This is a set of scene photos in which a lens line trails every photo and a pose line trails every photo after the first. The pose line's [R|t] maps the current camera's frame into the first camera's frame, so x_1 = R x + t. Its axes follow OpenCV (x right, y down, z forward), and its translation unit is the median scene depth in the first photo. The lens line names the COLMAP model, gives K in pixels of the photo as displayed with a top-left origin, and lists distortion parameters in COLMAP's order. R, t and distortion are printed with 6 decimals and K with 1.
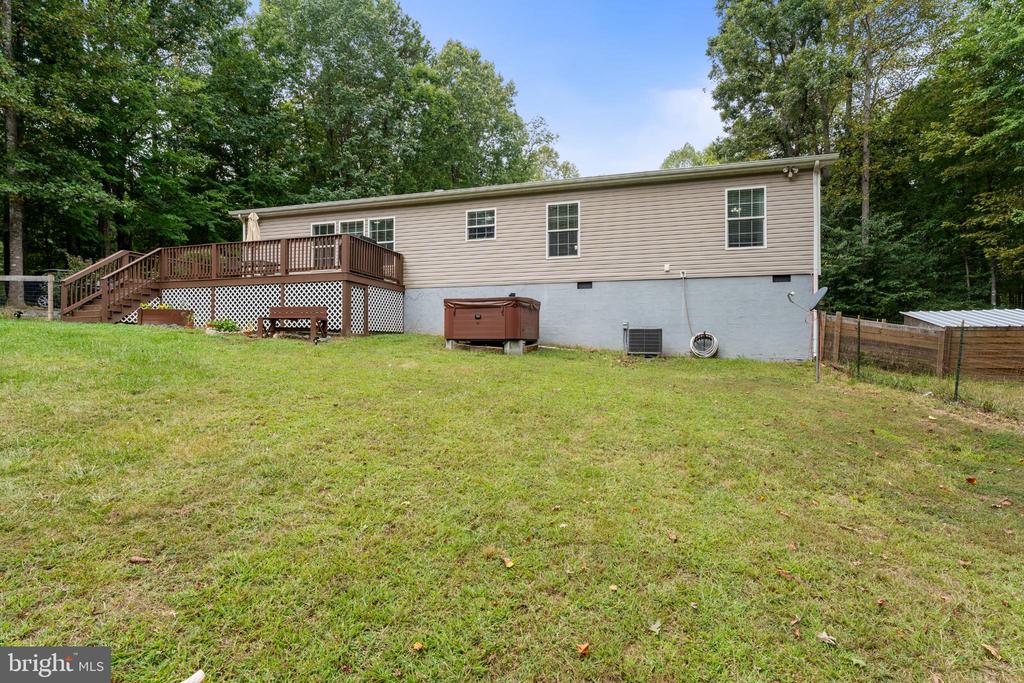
lens RADIAL K [[519.6, 0, 512.0], [0, 519.6, 341.5], [0, 0, 1]] dist [0.000730, -0.000023]
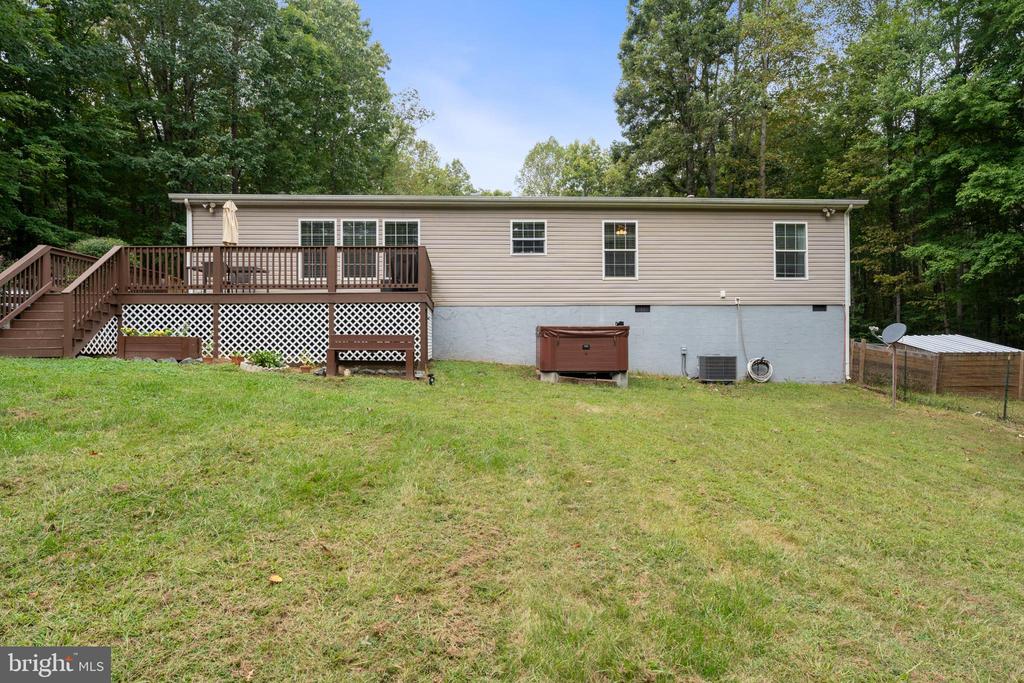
lens RADIAL K [[592.6, 0, 512.0], [0, 592.6, 341.5], [0, 0, 1]] dist [-0.004244, -0.000849]
pose [[0.934650, -0.005631, 0.355526, -0.500753], [0.004155, 0.999979, 0.004915, -0.056277], [-0.355546, -0.003117, 0.934654, 0.061311]]
